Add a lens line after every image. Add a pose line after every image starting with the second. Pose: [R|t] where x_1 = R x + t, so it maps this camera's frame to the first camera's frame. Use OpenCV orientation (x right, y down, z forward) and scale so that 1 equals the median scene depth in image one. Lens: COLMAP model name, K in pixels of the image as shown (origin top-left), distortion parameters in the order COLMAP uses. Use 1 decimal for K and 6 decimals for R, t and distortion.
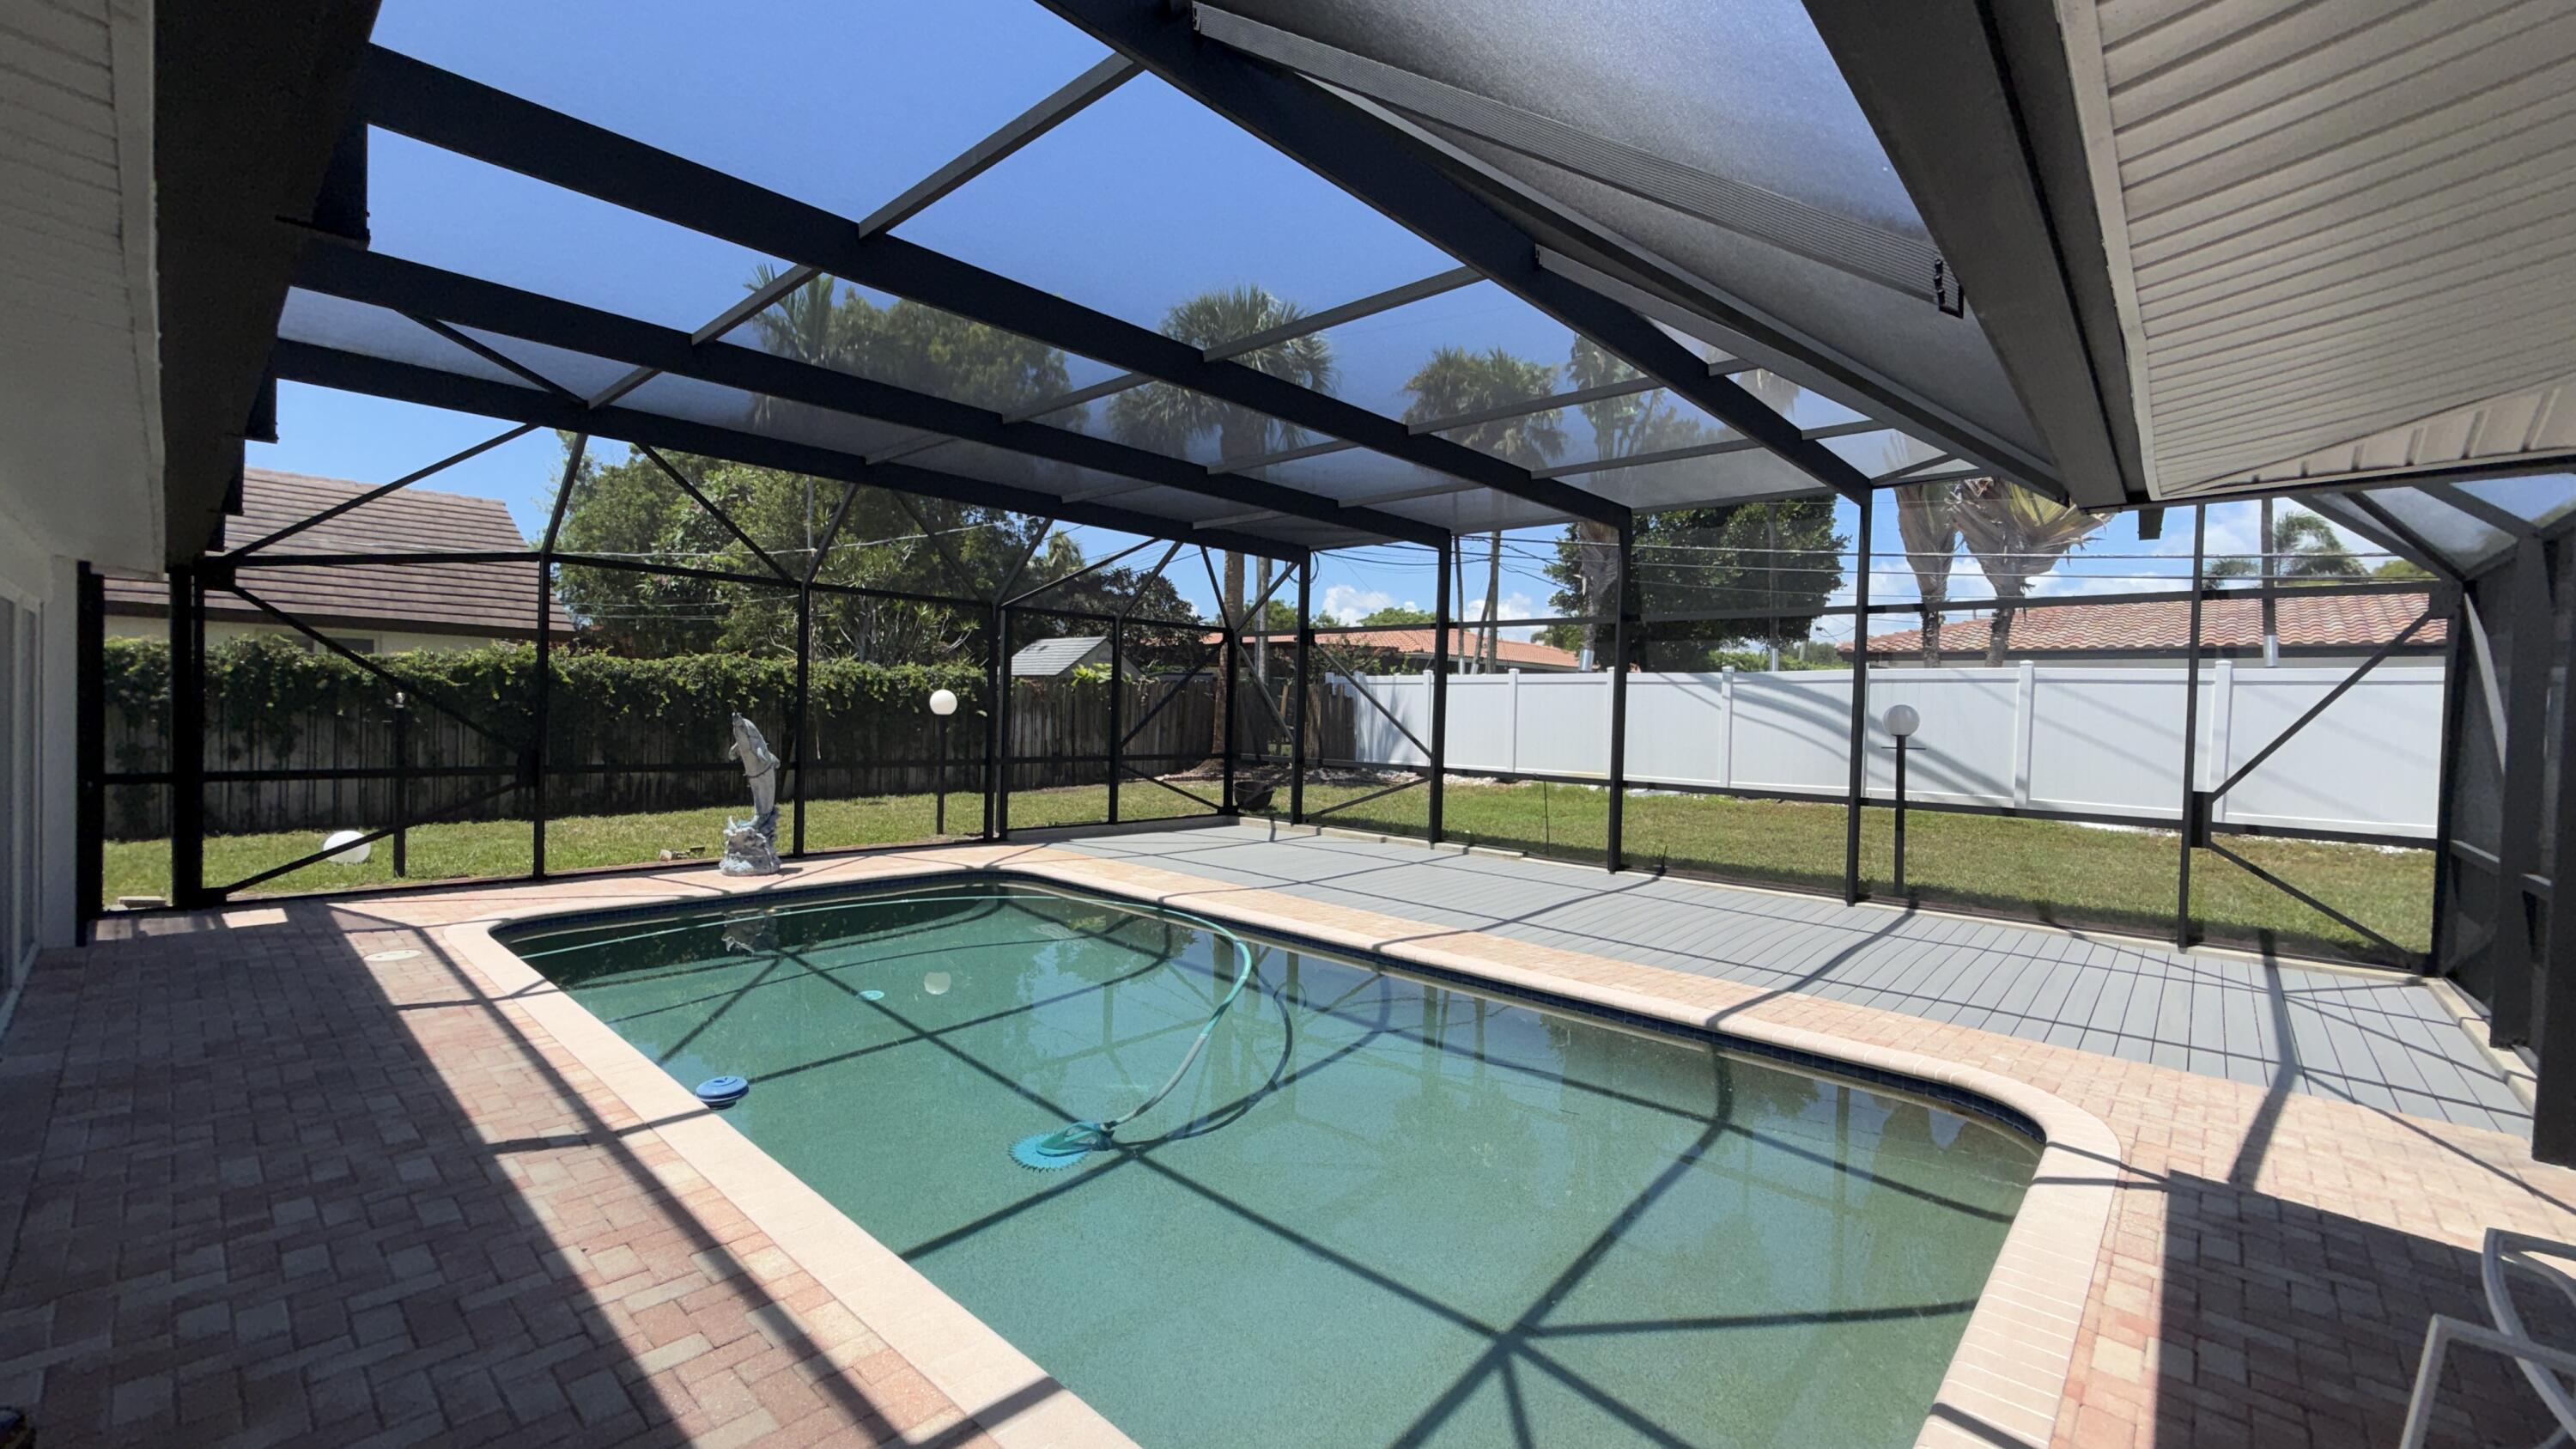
lens RADIAL K [[1022.7, 0, 1288.0], [0, 1022.7, 724.5], [0, 0, 1]] dist [-0.013724, 0.000049]
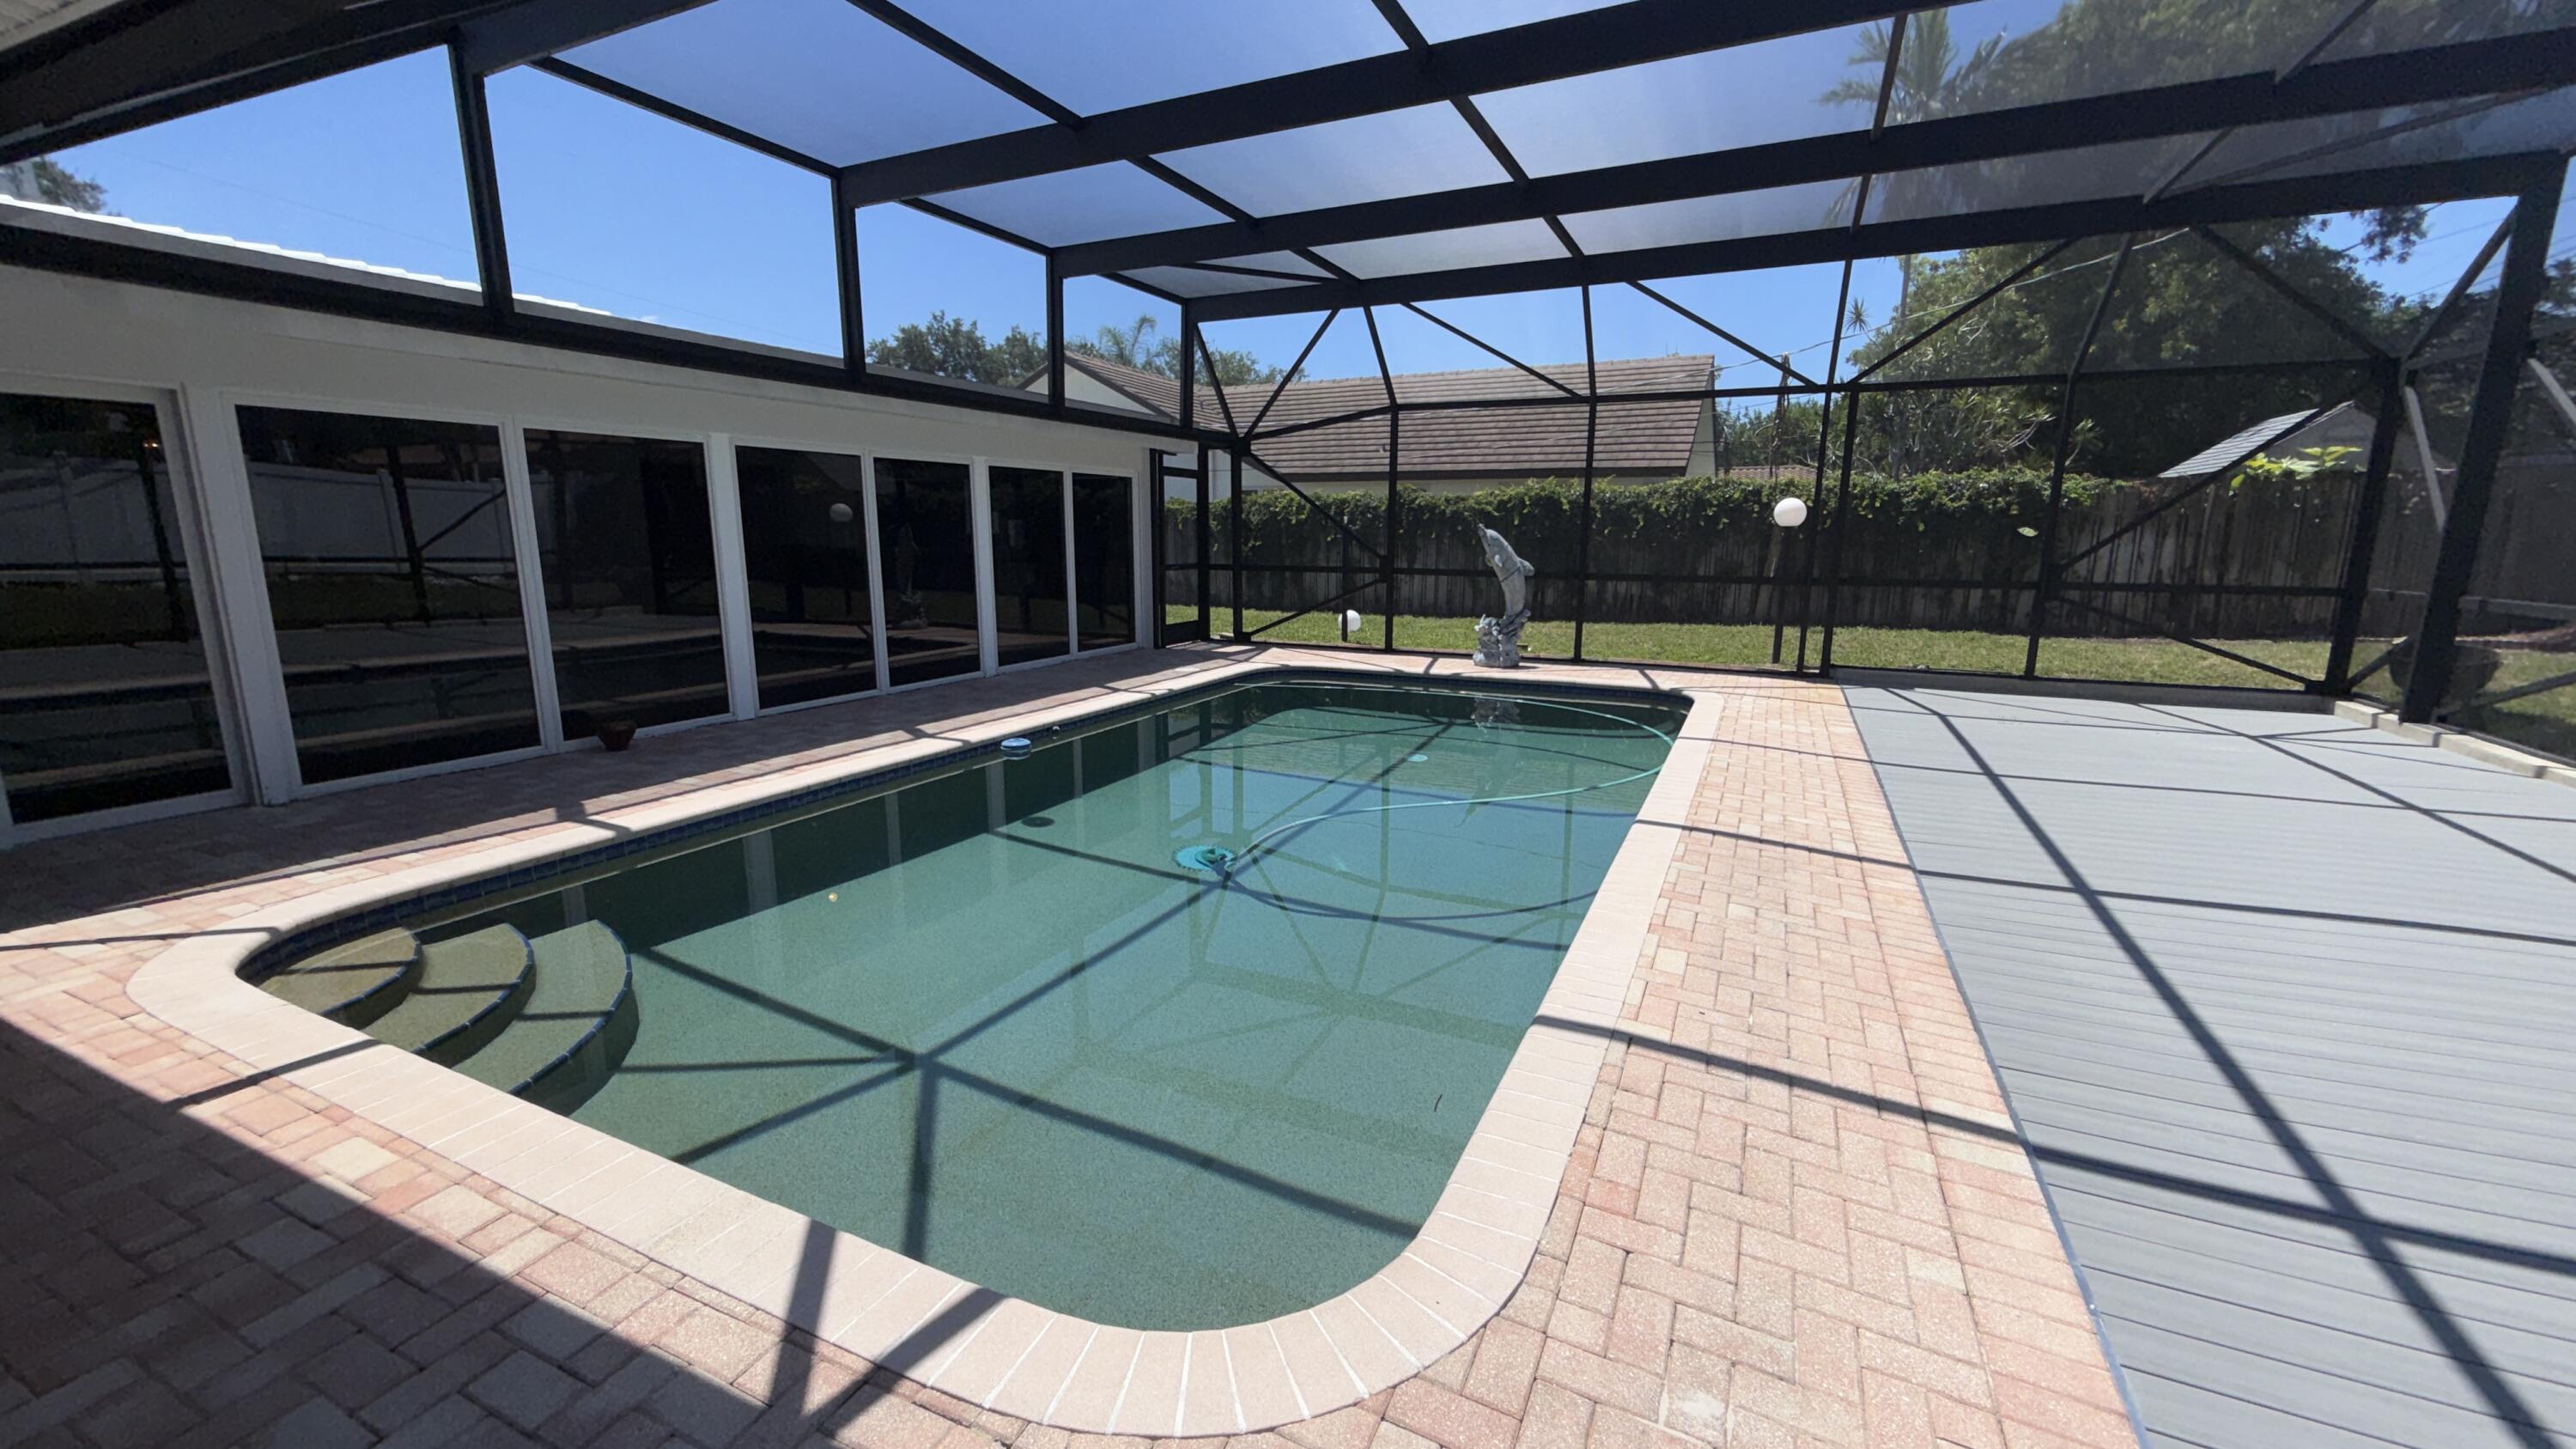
lens RADIAL K [[1035.9, 0, 1288.0], [0, 1035.9, 724.5], [0, 0, 1]] dist [0.006140, 0.000526]
pose [[0.290254, 0.152521, -0.944717, 0.535702], [-0.011901, 0.987716, 0.155806, 0.031357], [0.956876, -0.033980, 0.288504, 0.440700]]
